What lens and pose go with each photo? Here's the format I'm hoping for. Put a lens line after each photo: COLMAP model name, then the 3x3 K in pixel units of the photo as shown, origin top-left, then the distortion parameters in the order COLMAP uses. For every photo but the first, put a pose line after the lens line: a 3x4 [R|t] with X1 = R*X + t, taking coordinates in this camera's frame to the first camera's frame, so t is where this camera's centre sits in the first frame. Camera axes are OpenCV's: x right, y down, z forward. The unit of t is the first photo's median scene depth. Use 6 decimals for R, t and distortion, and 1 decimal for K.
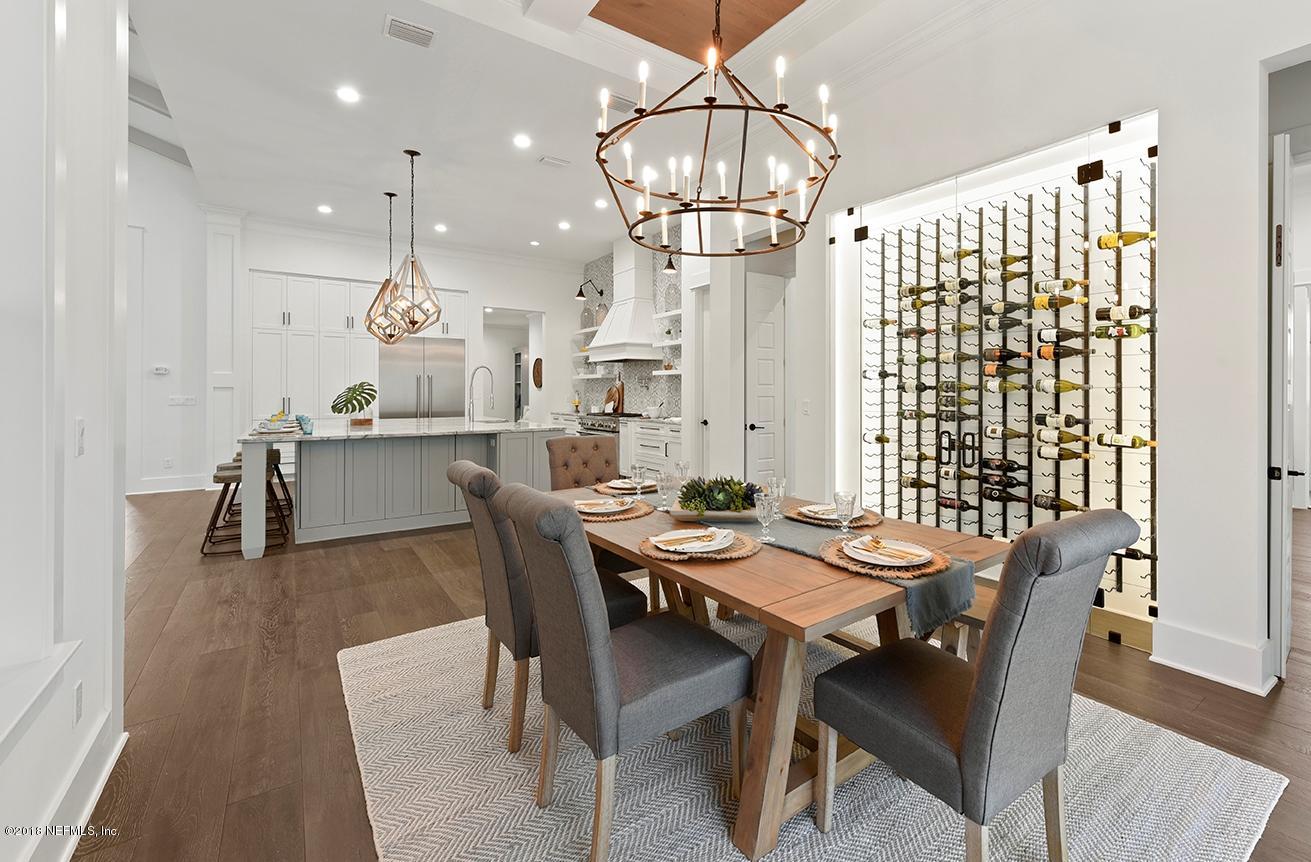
lens RADIAL K [[550.2, 0, 655.0], [0, 550.2, 402.1], [0, 0, 1]] dist [0.001583, -0.000034]
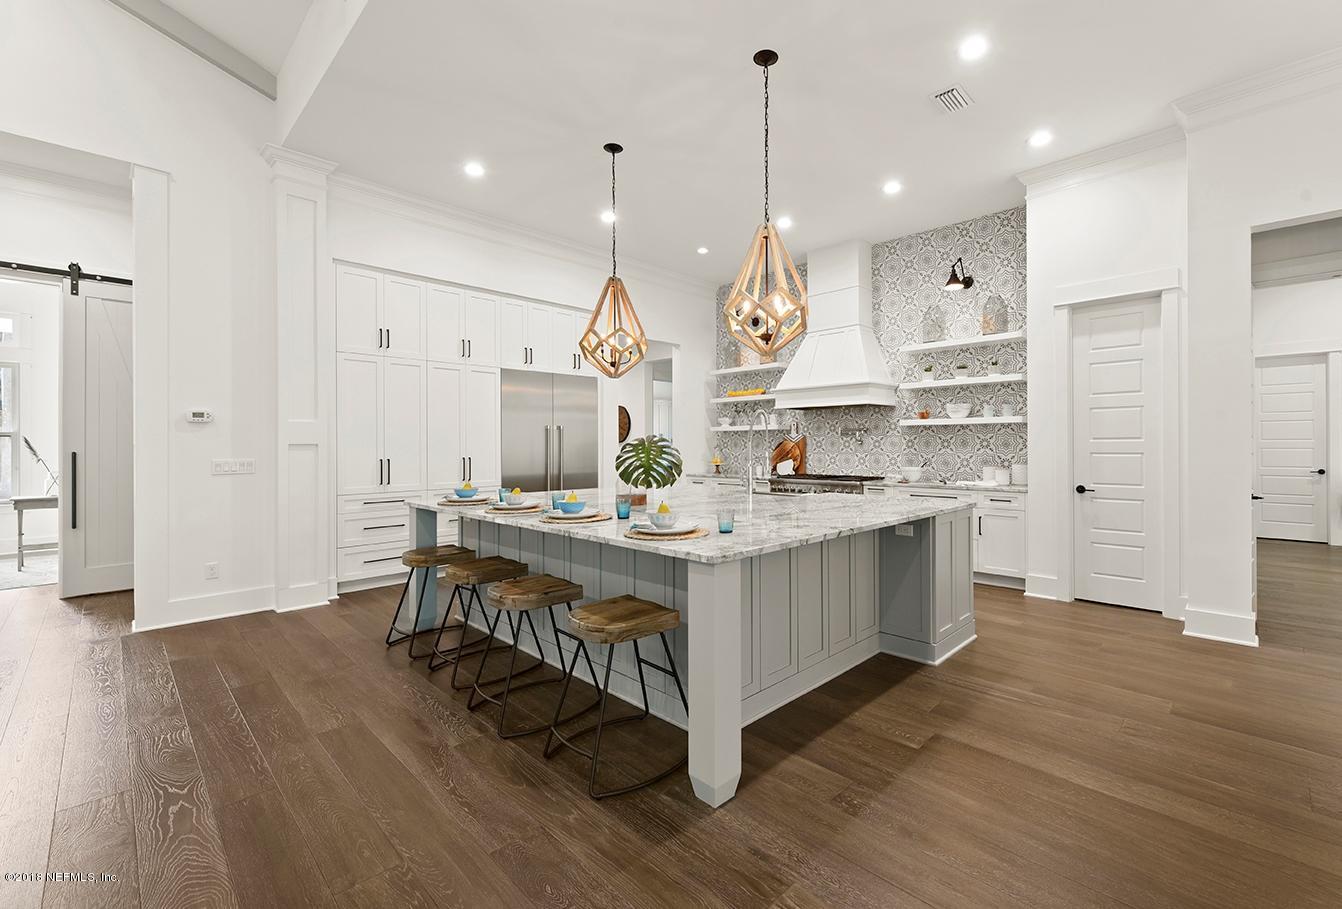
lens RADIAL K [[562.6, 0, 671.0], [0, 562.6, 454.5], [0, 0, 1]] dist [-0.002517, -0.000014]
pose [[0.984437, -0.011878, 0.175335, -0.403236], [0.013659, 0.999867, -0.008955, -0.003543], [-0.175205, 0.011210, 0.984468, 0.254111]]
